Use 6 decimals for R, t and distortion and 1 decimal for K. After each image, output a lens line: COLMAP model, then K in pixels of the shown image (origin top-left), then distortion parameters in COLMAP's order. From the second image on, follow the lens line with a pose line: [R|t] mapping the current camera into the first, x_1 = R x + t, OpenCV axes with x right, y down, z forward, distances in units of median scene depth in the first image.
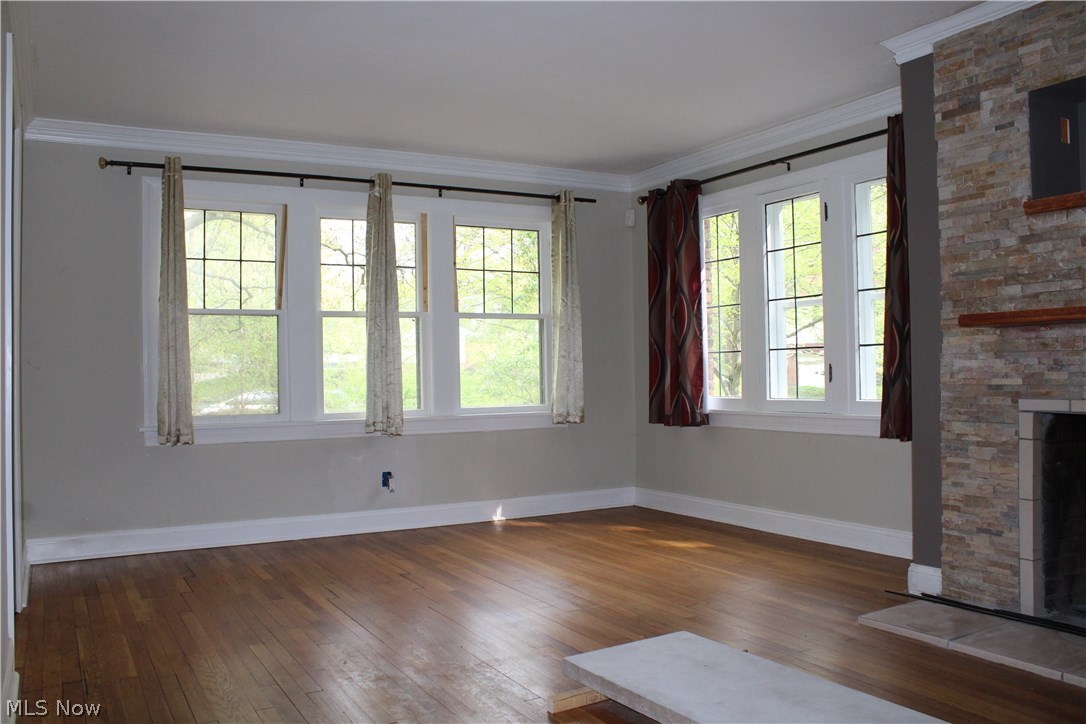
lens RADIAL K [[906.2, 0, 543.0], [0, 906.2, 362.0], [0, 0, 1]] dist [-0.154366, 0.137831]
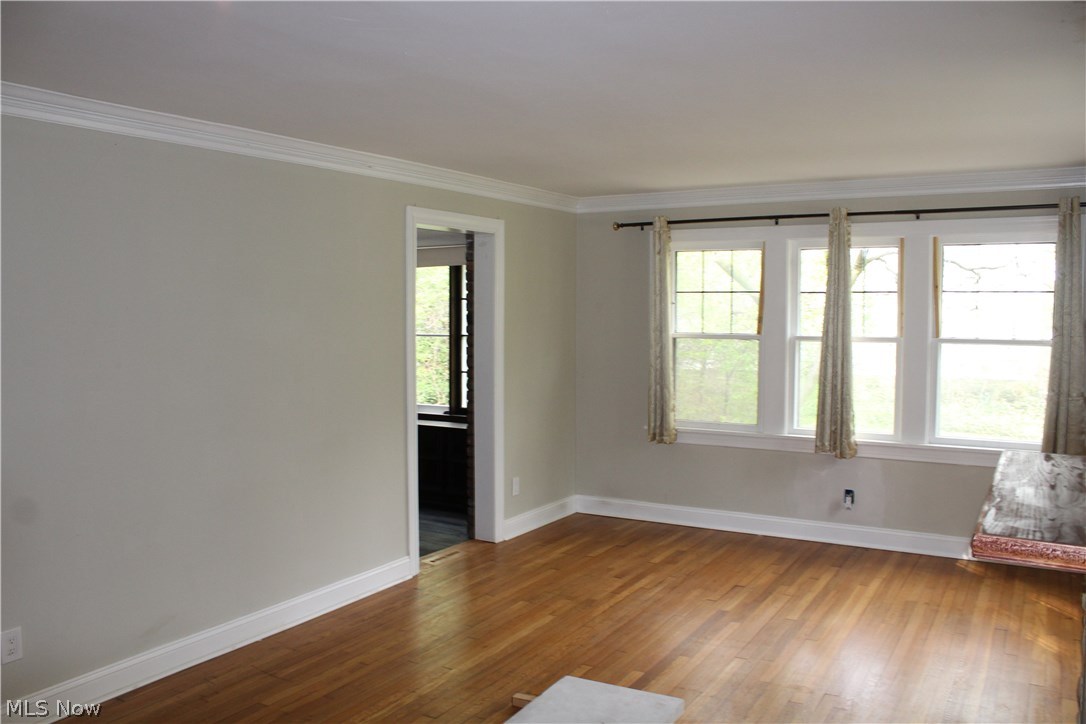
lens RADIAL K [[906.2, 0, 543.0], [0, 906.2, 362.0], [0, 0, 1]] dist [-0.154366, 0.137831]
pose [[0.486571, 0.011454, -0.873566, 1.145782], [-0.055305, 0.998312, -0.017714, 0.026108], [0.871889, 0.056932, 0.486384, 0.390061]]
